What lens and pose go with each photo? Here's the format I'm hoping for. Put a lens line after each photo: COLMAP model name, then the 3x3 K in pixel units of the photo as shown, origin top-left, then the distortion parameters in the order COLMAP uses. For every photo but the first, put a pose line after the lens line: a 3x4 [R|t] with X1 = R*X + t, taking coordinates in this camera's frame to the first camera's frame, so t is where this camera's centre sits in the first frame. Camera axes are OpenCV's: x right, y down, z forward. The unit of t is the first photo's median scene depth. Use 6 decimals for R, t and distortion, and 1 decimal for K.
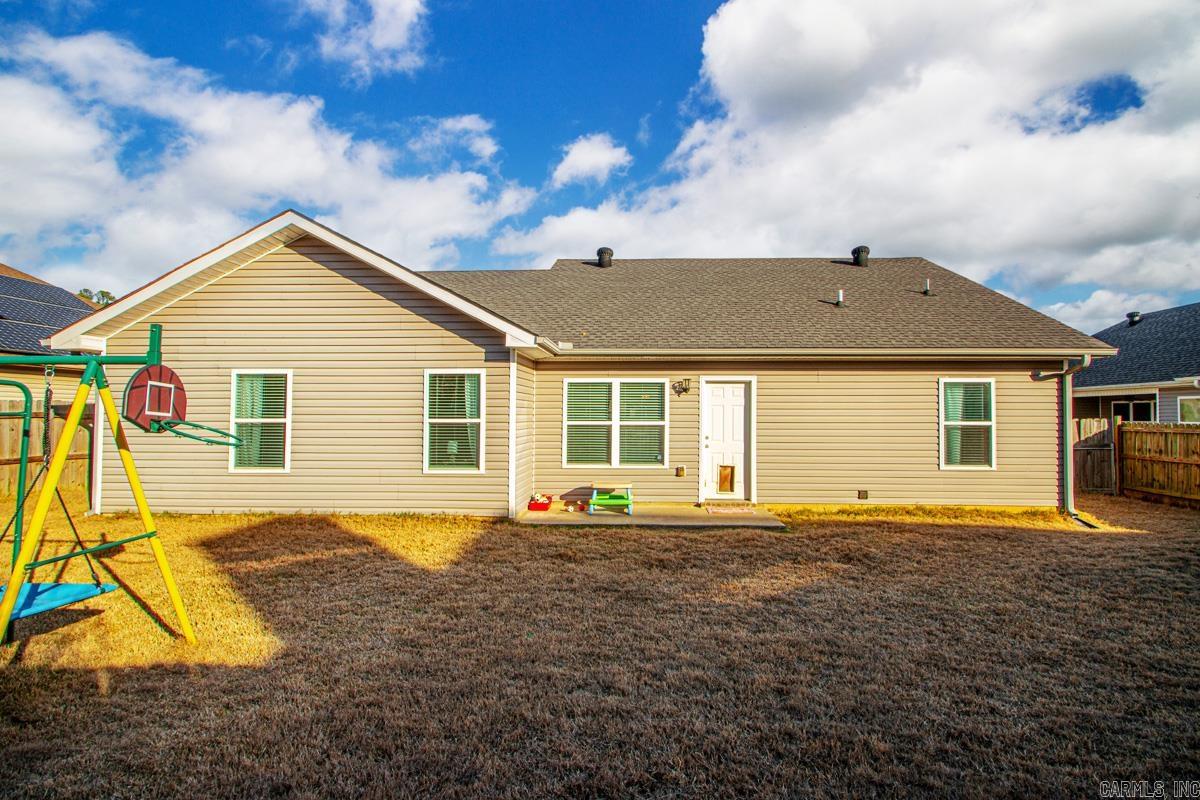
lens RADIAL K [[579.0, 0, 630.3], [0, 579.0, 400.2], [0, 0, 1]] dist [0.013583, -0.000121]
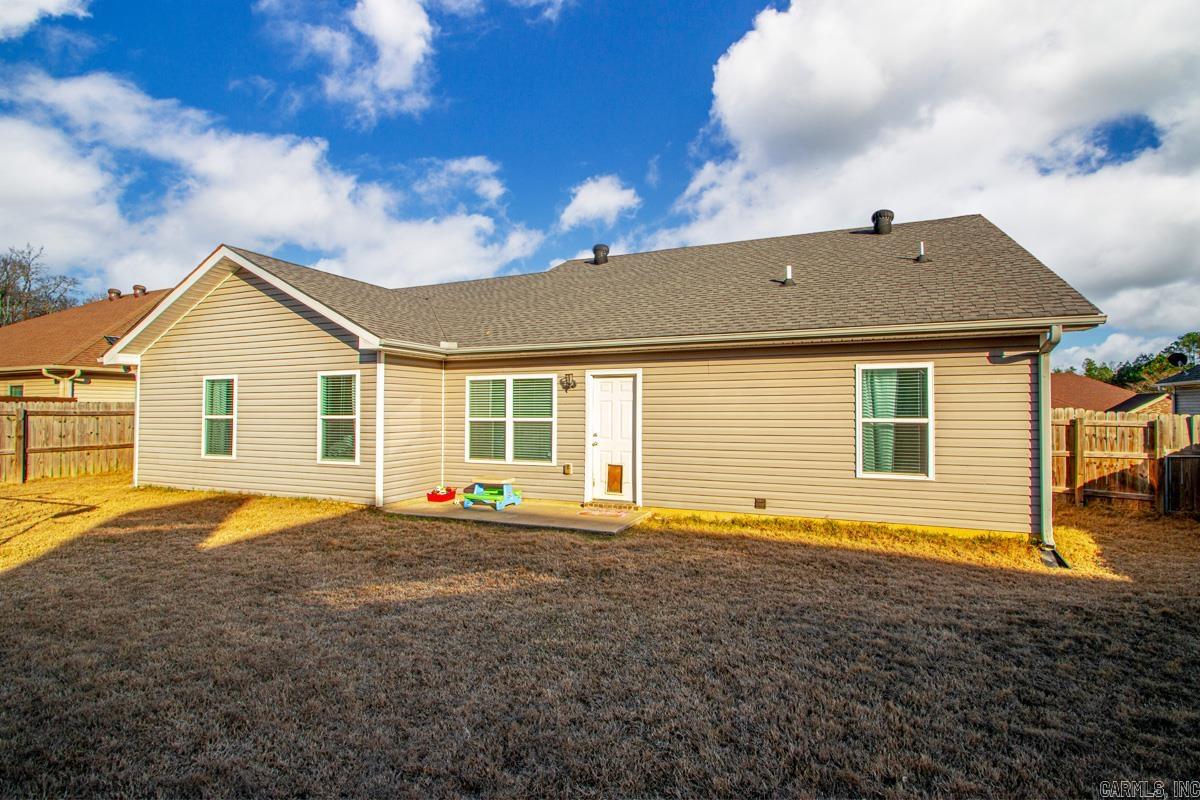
lens RADIAL K [[564.5, 0, 610.3], [0, 564.5, 397.1], [0, 0, 1]] dist [0.020362, -0.021107]
pose [[0.935130, -0.012503, -0.354084, 0.490923], [0.012180, 0.999921, -0.003142, 0.005839], [0.354095, -0.001375, 0.935208, 0.140024]]
